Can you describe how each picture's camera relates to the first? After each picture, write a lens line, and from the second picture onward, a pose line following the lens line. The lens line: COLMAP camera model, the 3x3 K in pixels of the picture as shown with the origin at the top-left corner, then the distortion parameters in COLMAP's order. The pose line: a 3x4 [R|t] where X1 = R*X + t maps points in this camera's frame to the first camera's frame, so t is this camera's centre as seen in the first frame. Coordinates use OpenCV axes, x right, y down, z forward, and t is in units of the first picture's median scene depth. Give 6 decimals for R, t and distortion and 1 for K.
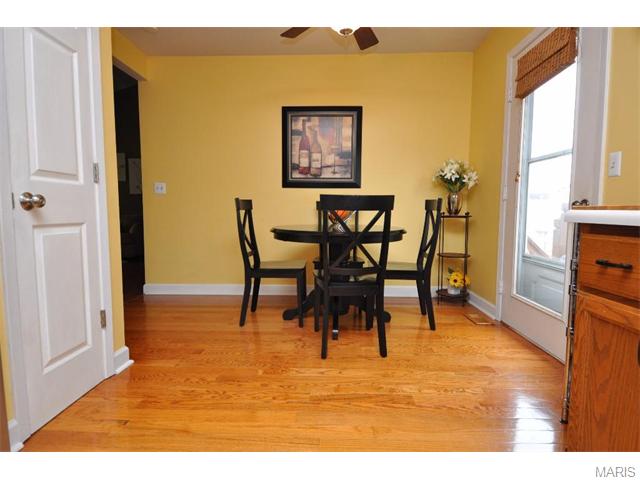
lens RADIAL K [[347.3, 0, 321.5], [0, 347.3, 238.5], [0, 0, 1]] dist [0.019144, -0.000196]
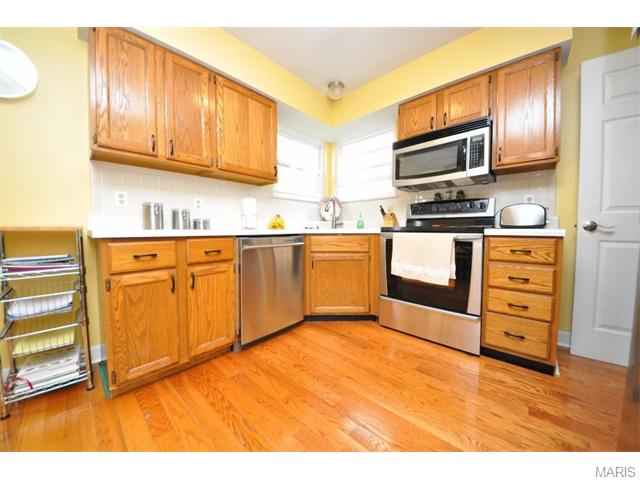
lens RADIAL K [[227.5, 0, 321.6], [0, 227.5, 238.1], [0, 0, 1]] dist [0.025853, -0.017804]
pose [[-0.760926, -0.034424, 0.647924, -0.328911], [0.046234, 0.993176, 0.107066, -0.048408], [-0.647189, 0.111426, -0.754142, 0.508339]]
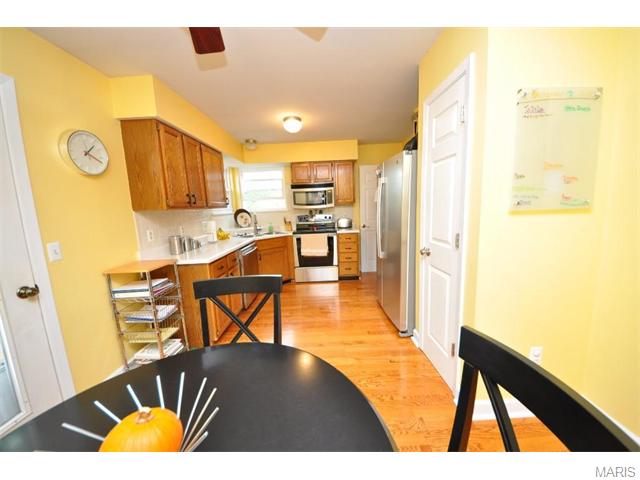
lens RADIAL K [[227.5, 0, 321.6], [0, 227.5, 238.1], [0, 0, 1]] dist [0.025853, -0.017804]
pose [[-0.998725, 0.040432, -0.030216, -0.093278], [0.032956, 0.975756, 0.216367, -0.292912], [0.038232, 0.215095, -0.975844, 1.322878]]
